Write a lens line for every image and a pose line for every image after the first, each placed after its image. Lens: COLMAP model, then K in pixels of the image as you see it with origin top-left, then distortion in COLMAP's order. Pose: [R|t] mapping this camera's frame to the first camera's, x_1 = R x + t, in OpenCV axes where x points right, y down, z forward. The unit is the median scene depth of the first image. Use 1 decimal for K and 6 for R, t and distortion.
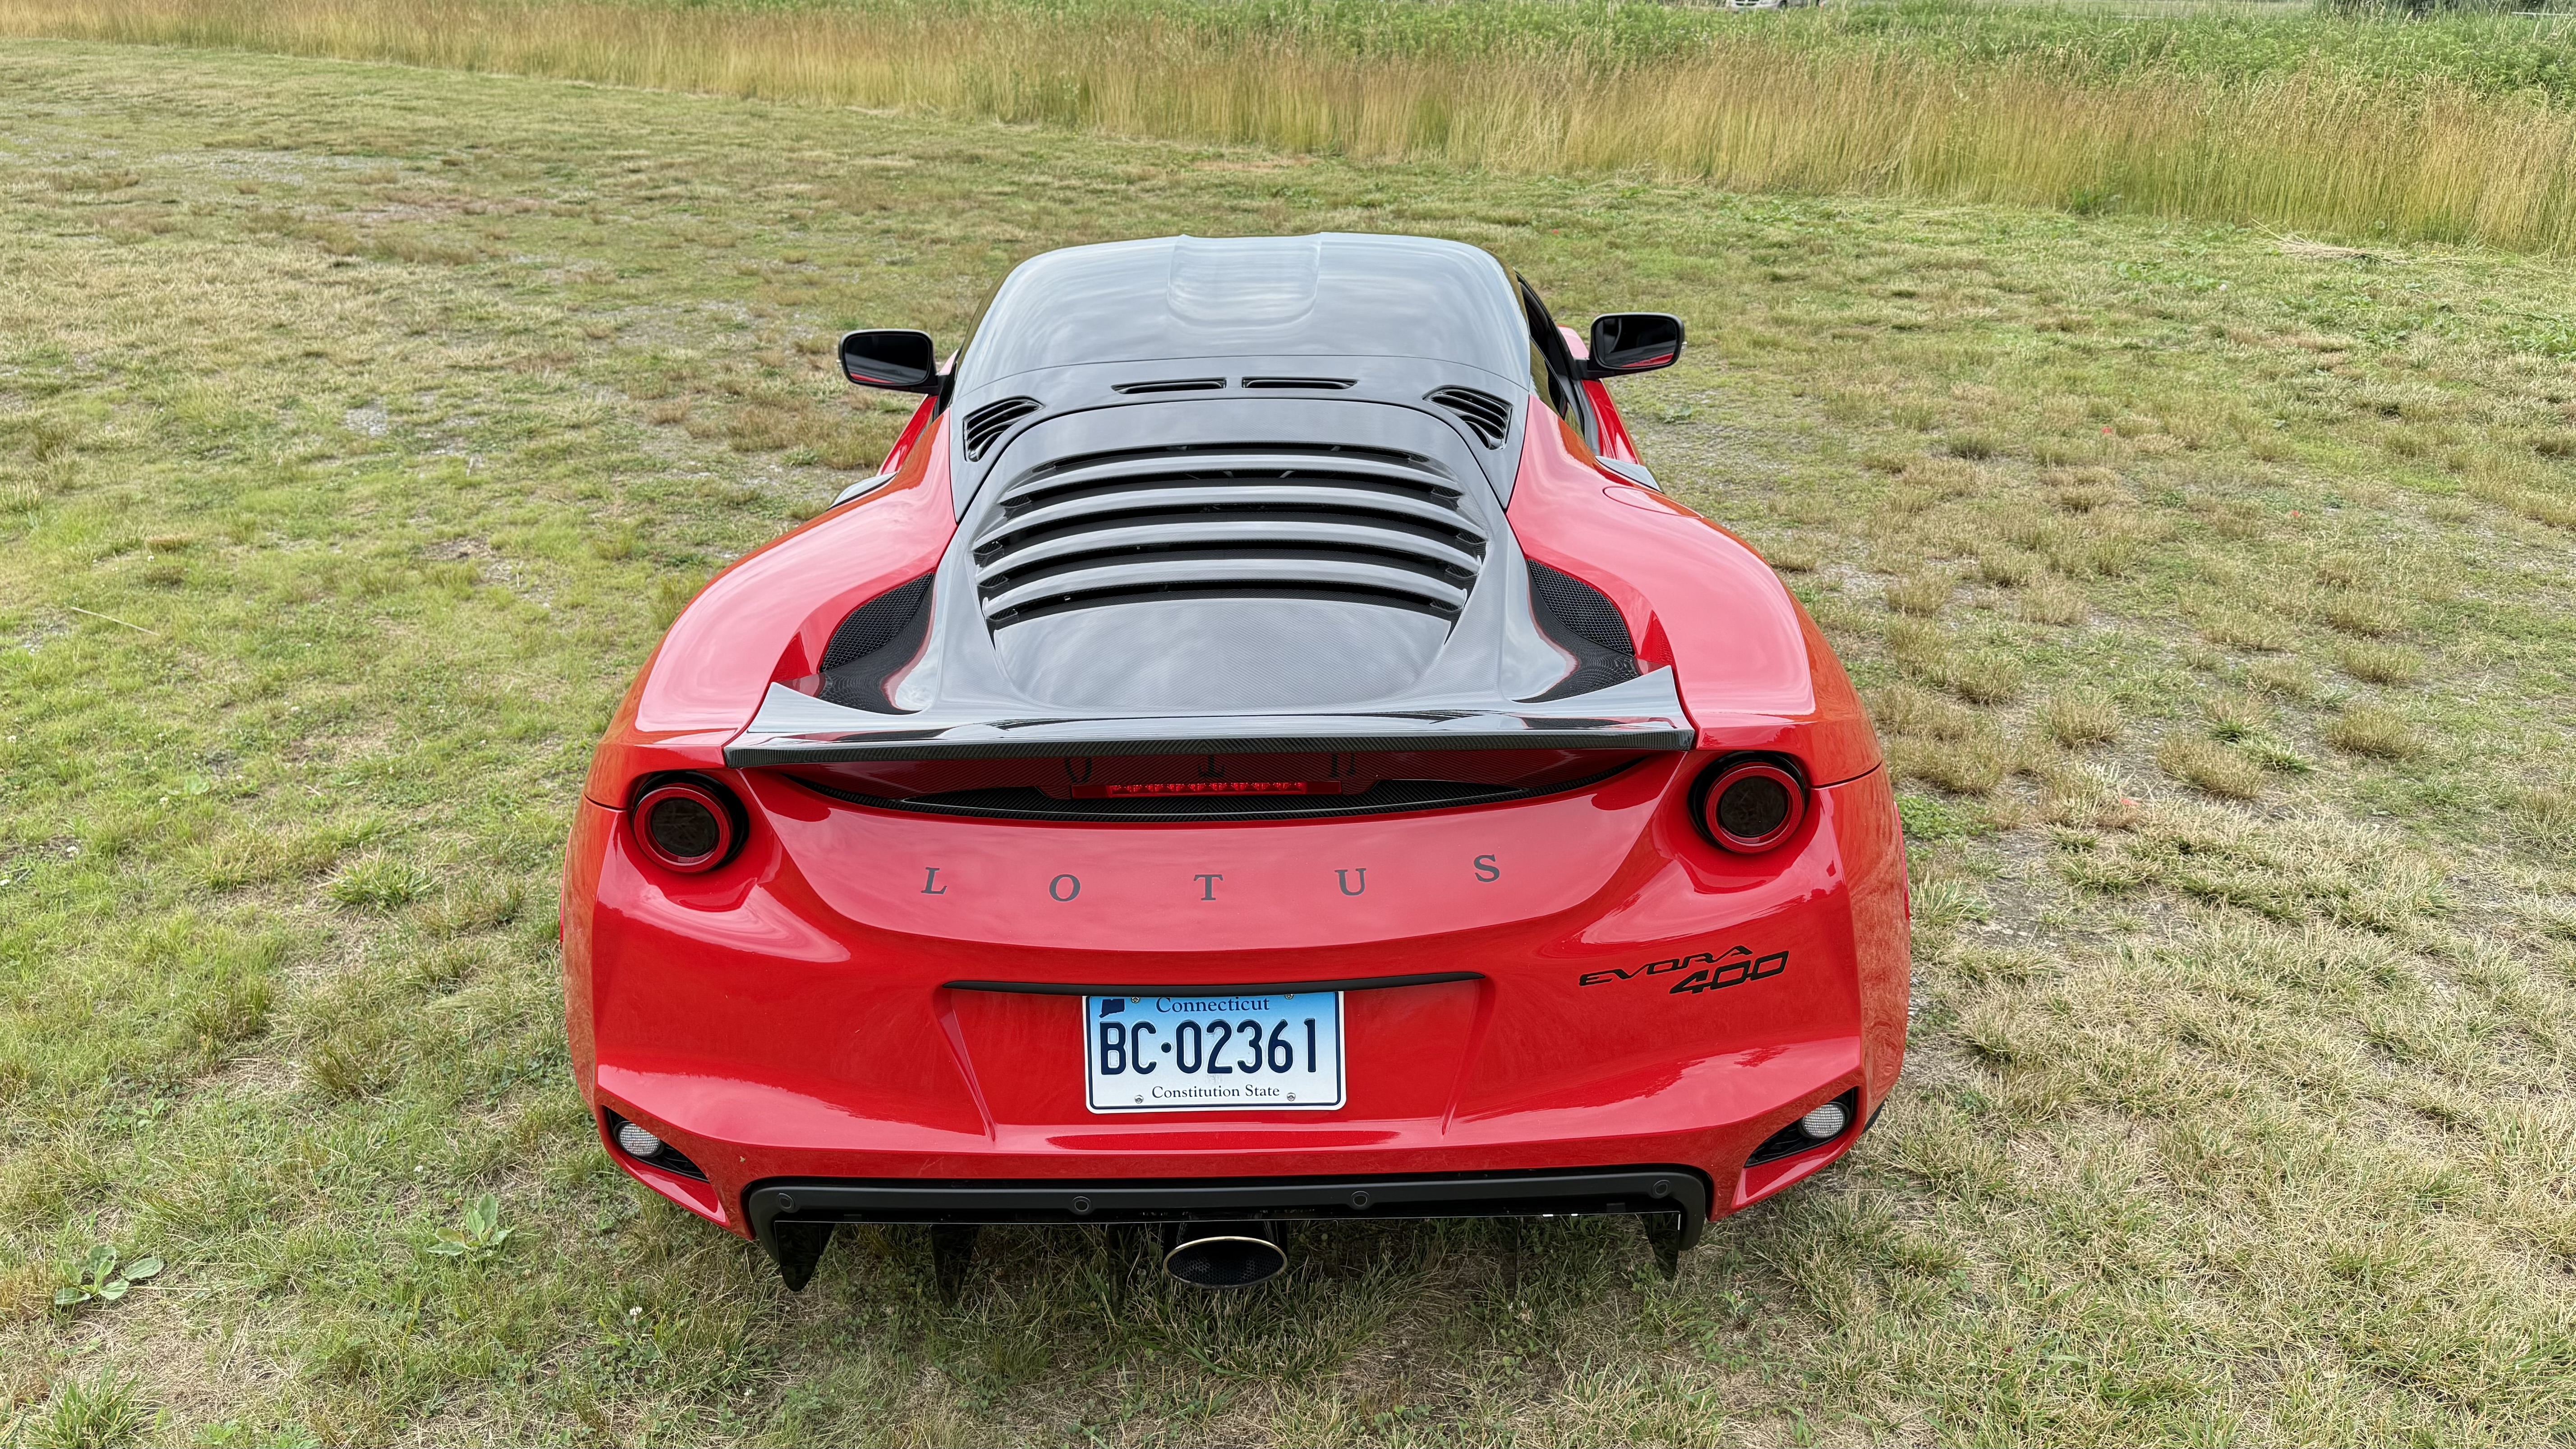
lens RADIAL K [[1857.5, 0, 1277.0], [0, 1857.5, 726.1], [0, 0, 1]] dist [0.047931, -0.049985]
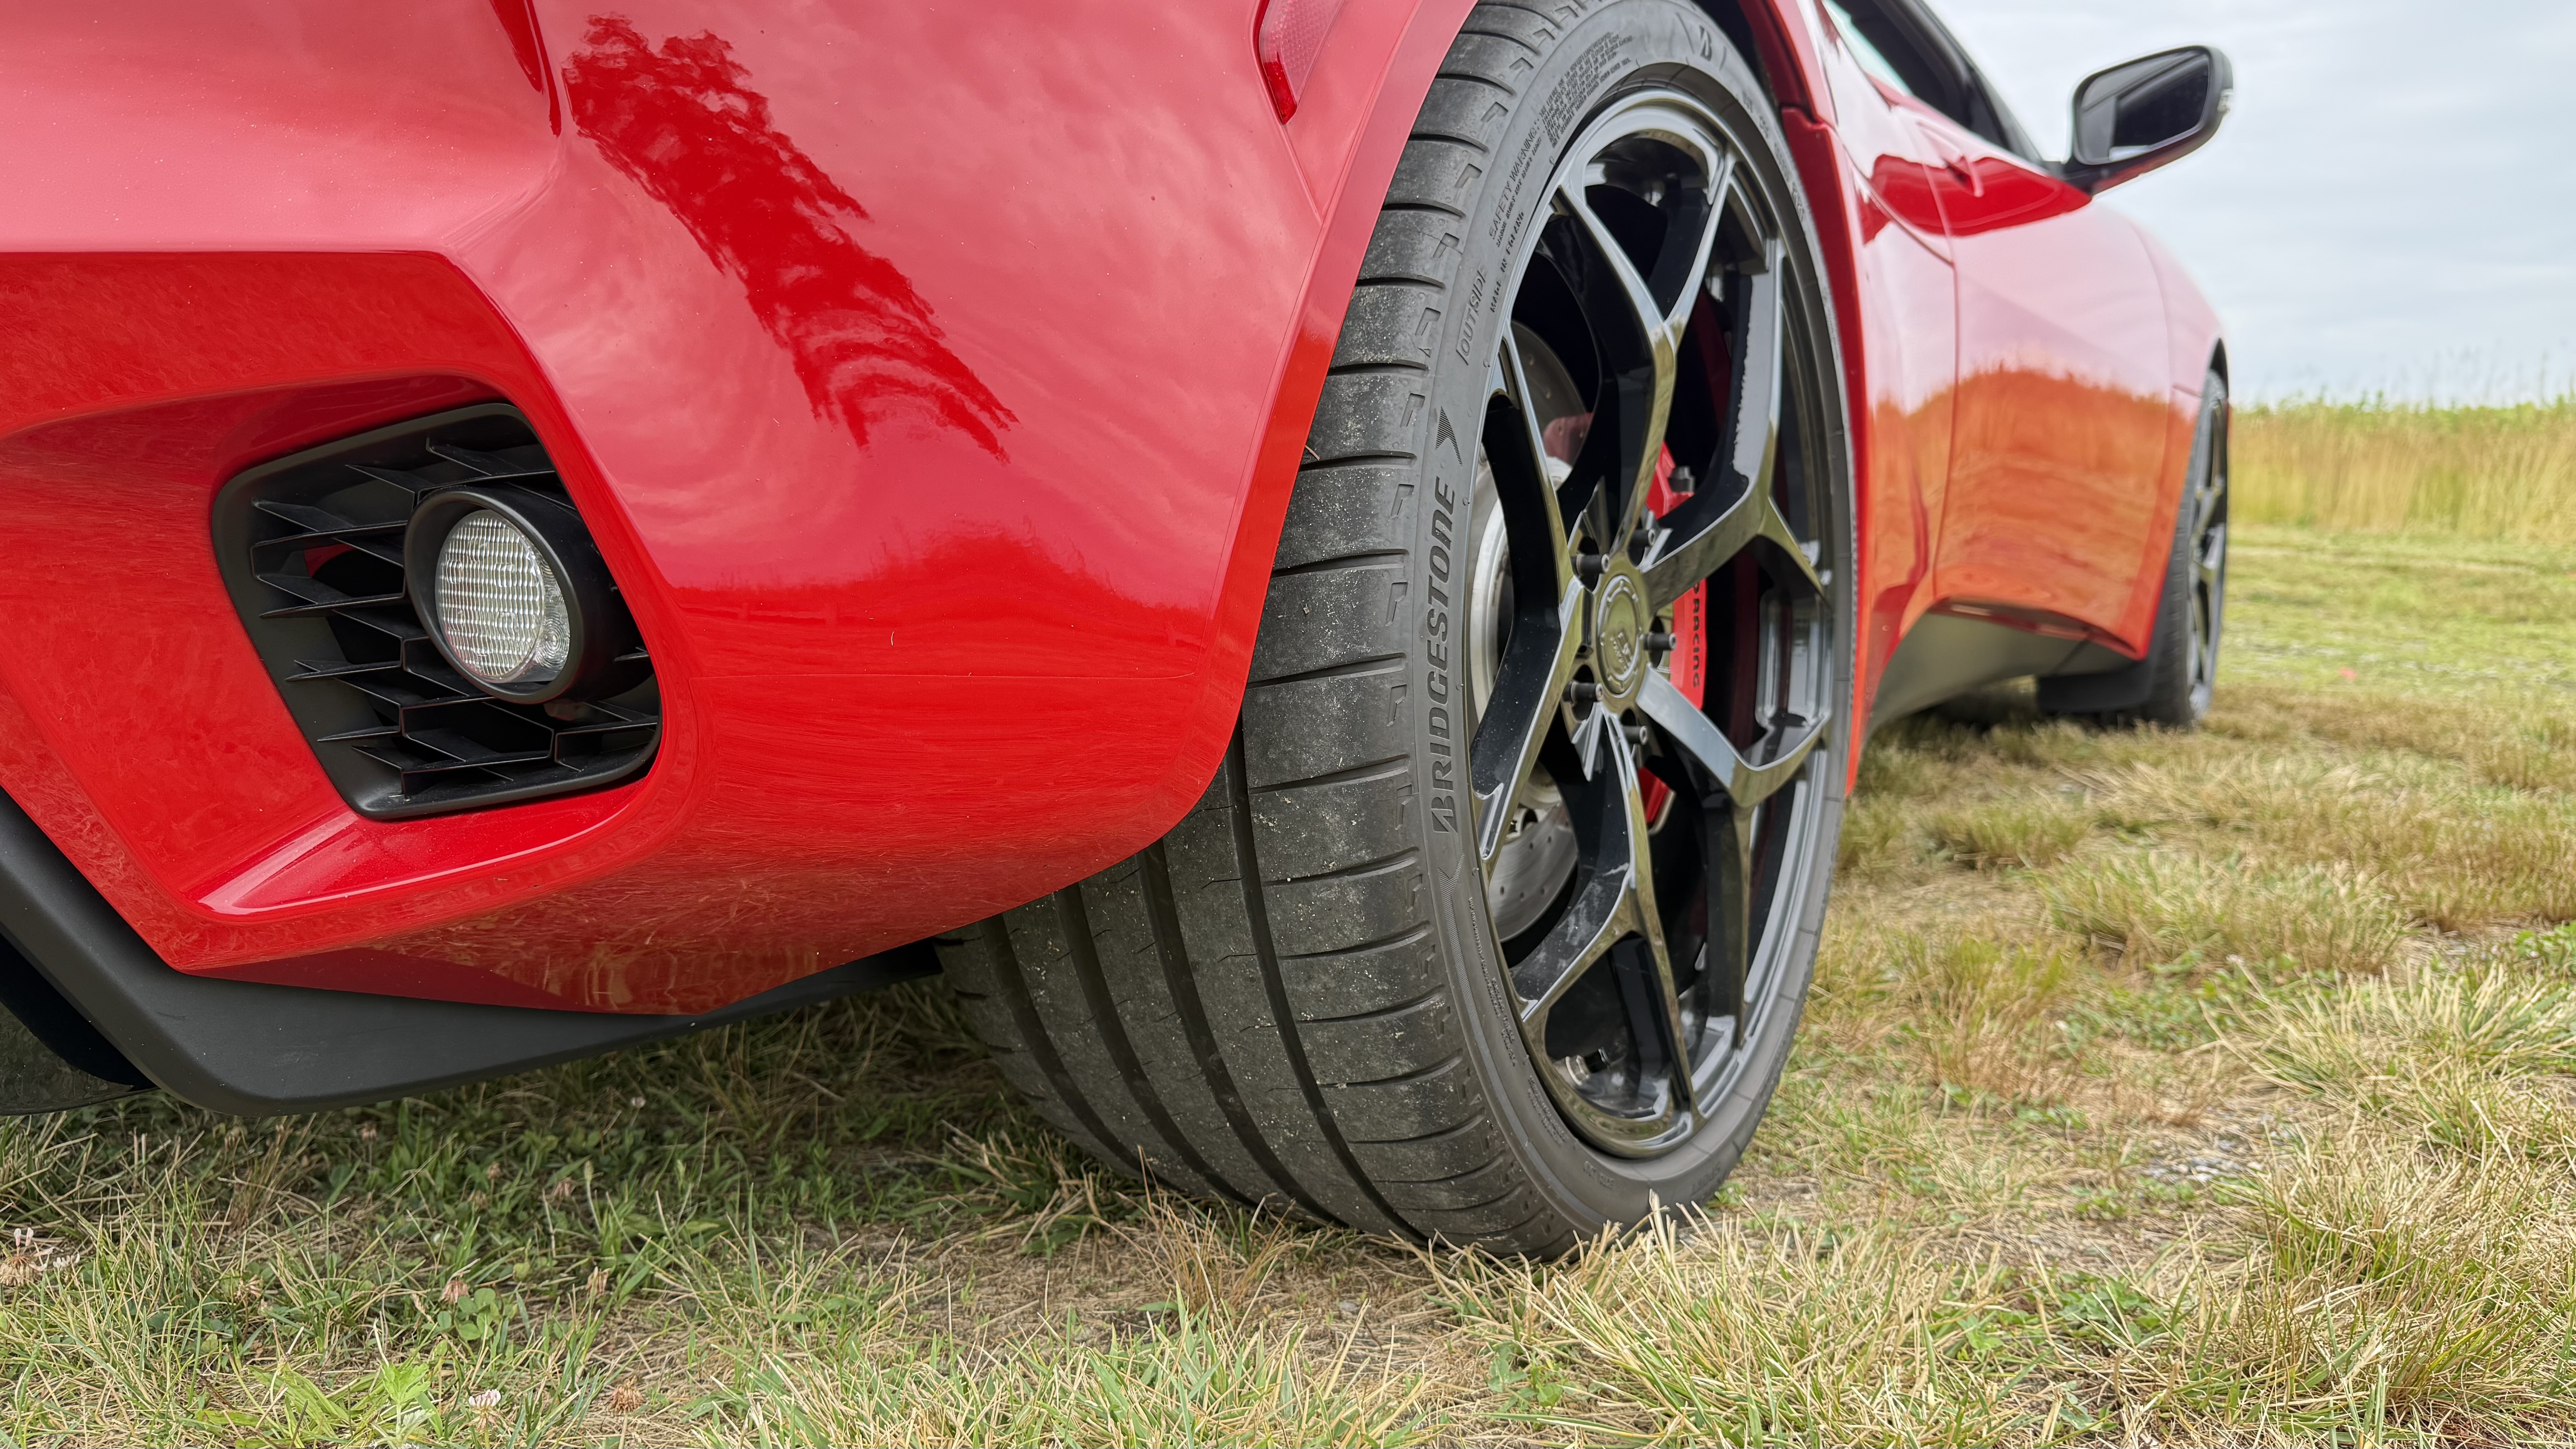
lens RADIAL K [[1857.5, 0, 1328.8], [0, 1857.5, 751.5], [0, 0, 1]] dist [0.047931, -0.049985]
pose [[0.864027, 0.096914, -0.494030, 0.552430], [-0.216734, 0.957312, -0.191257, 0.274373], [0.454405, 0.272324, 0.848148, 0.921292]]
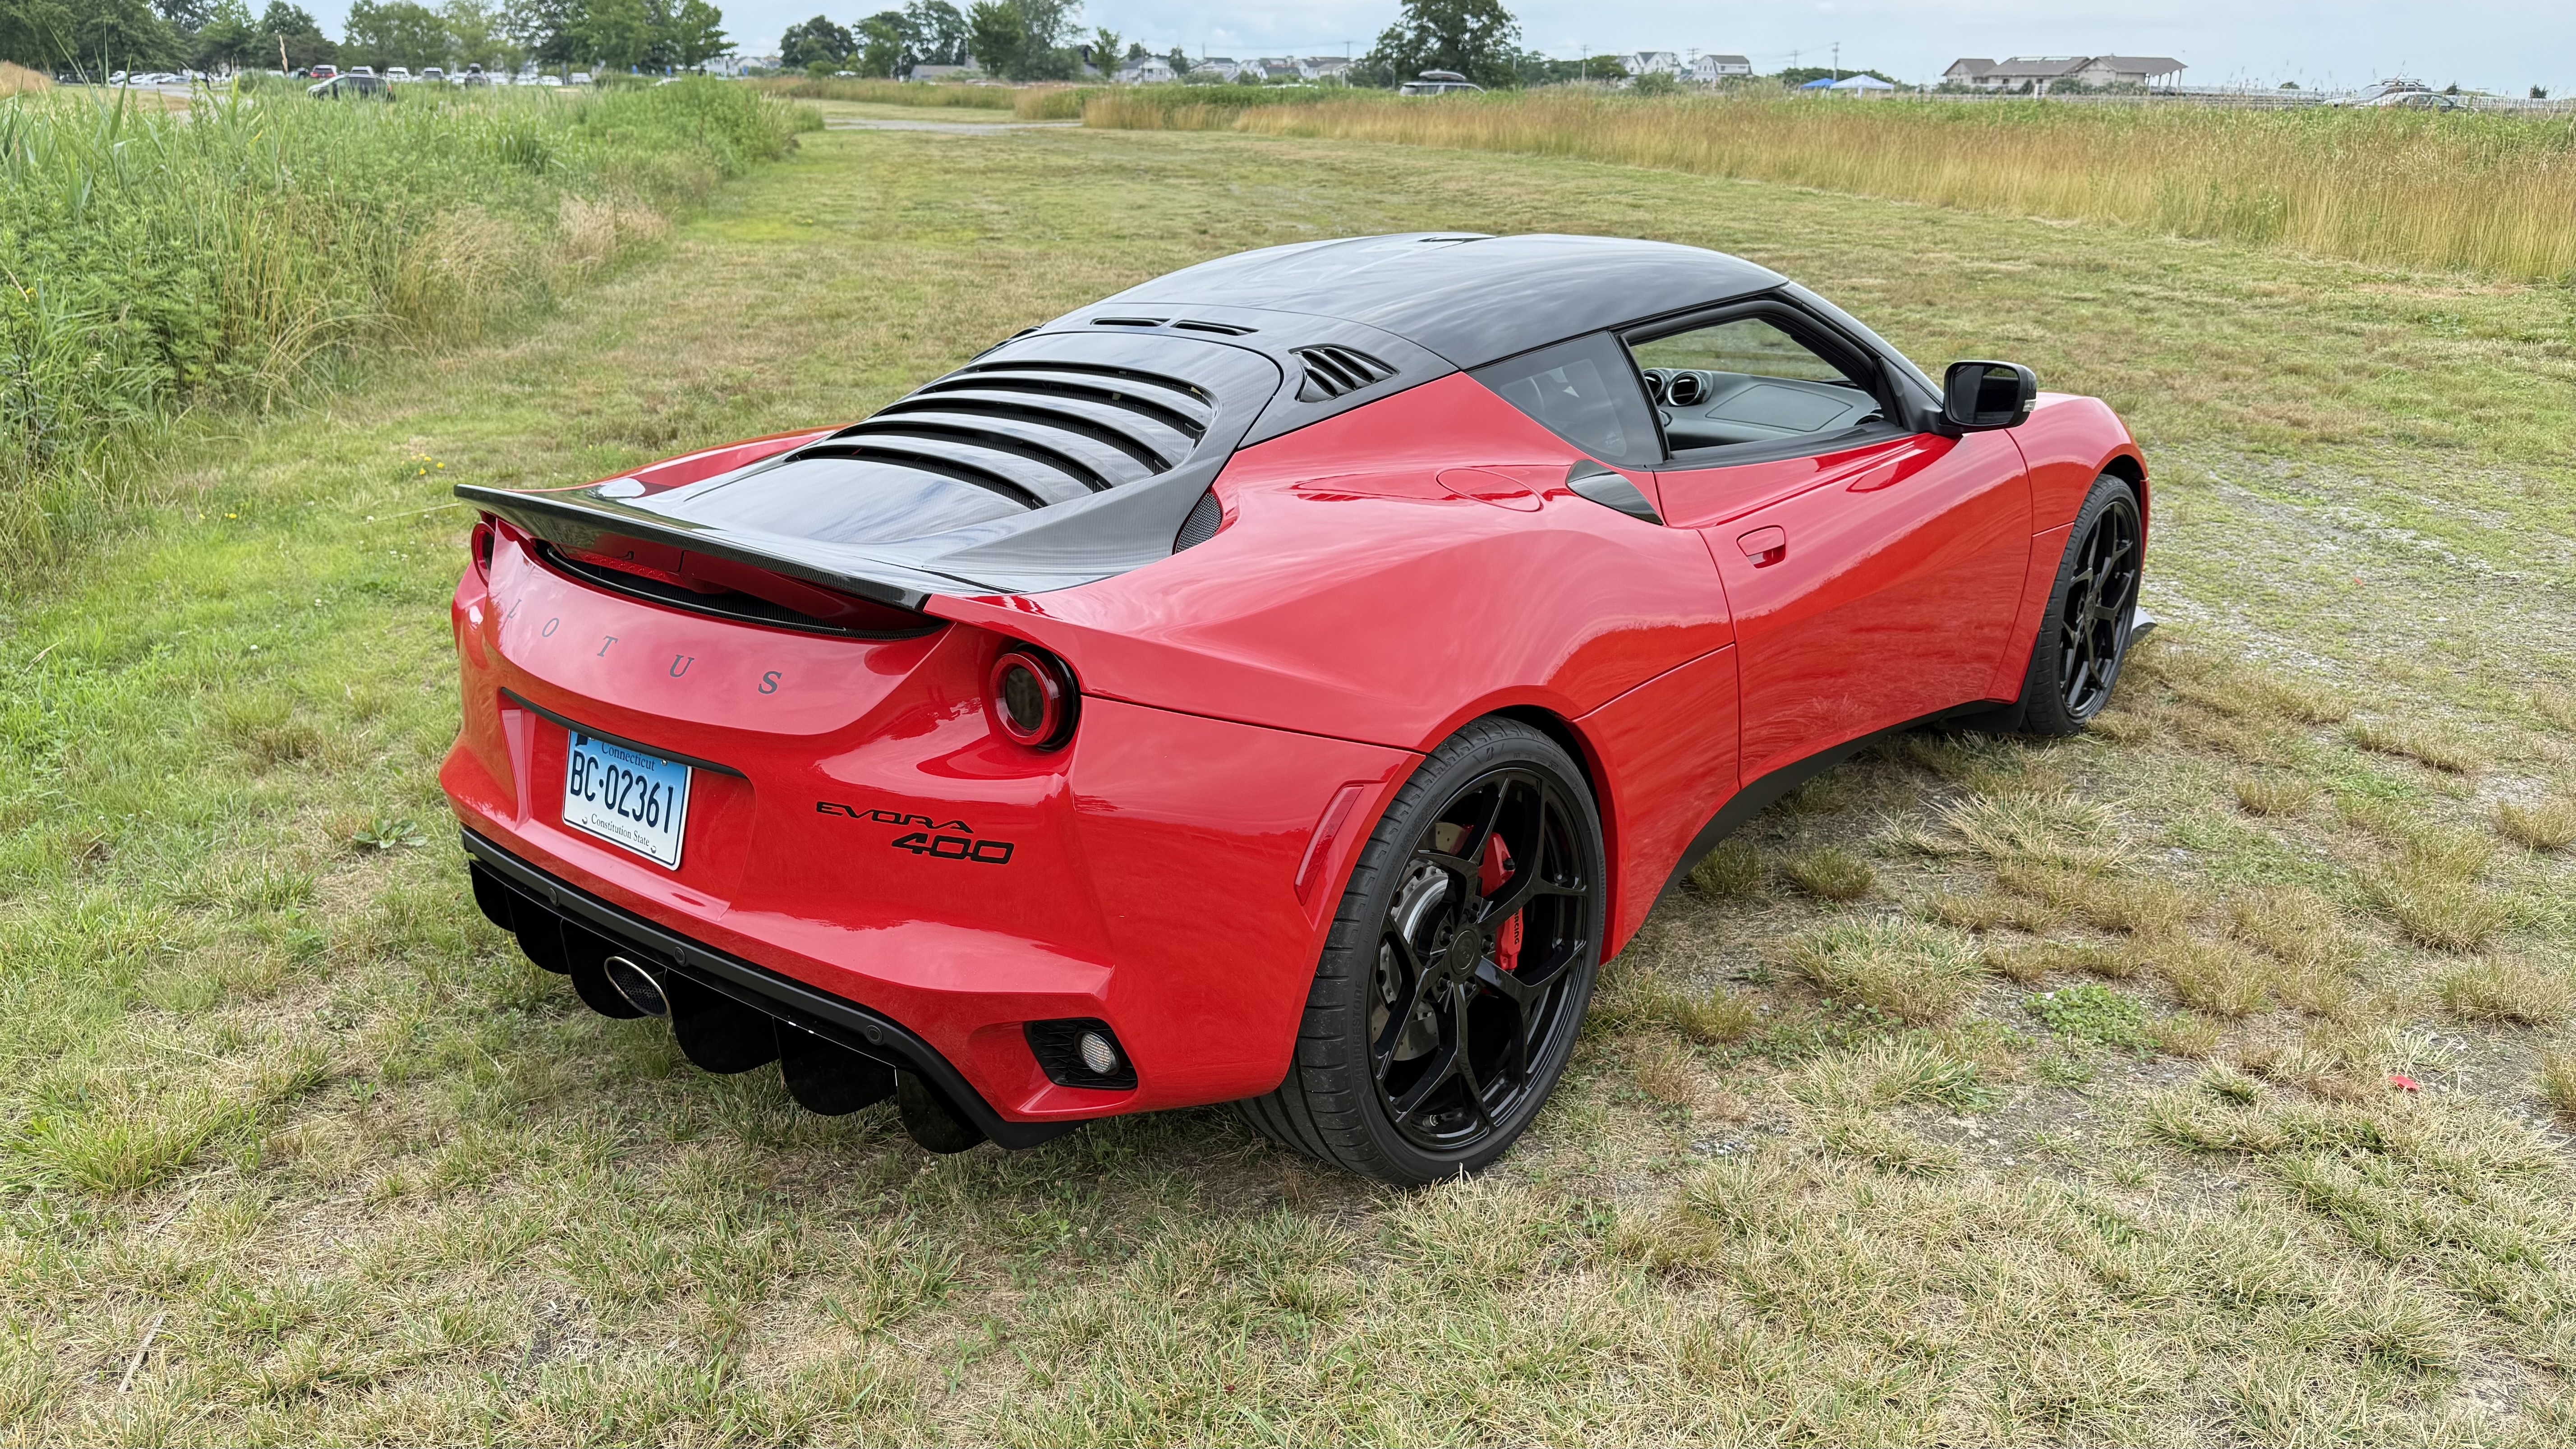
lens RADIAL K [[1857.5, 0, 1287.8], [0, 1857.5, 778.7], [0, 0, 1]] dist [0.047931, -0.049985]
pose [[0.768936, 0.223958, -0.598815, 0.993738], [-0.247306, 0.967918, 0.044439, 0.006202], [0.589557, 0.113920, 0.799653, 0.292742]]
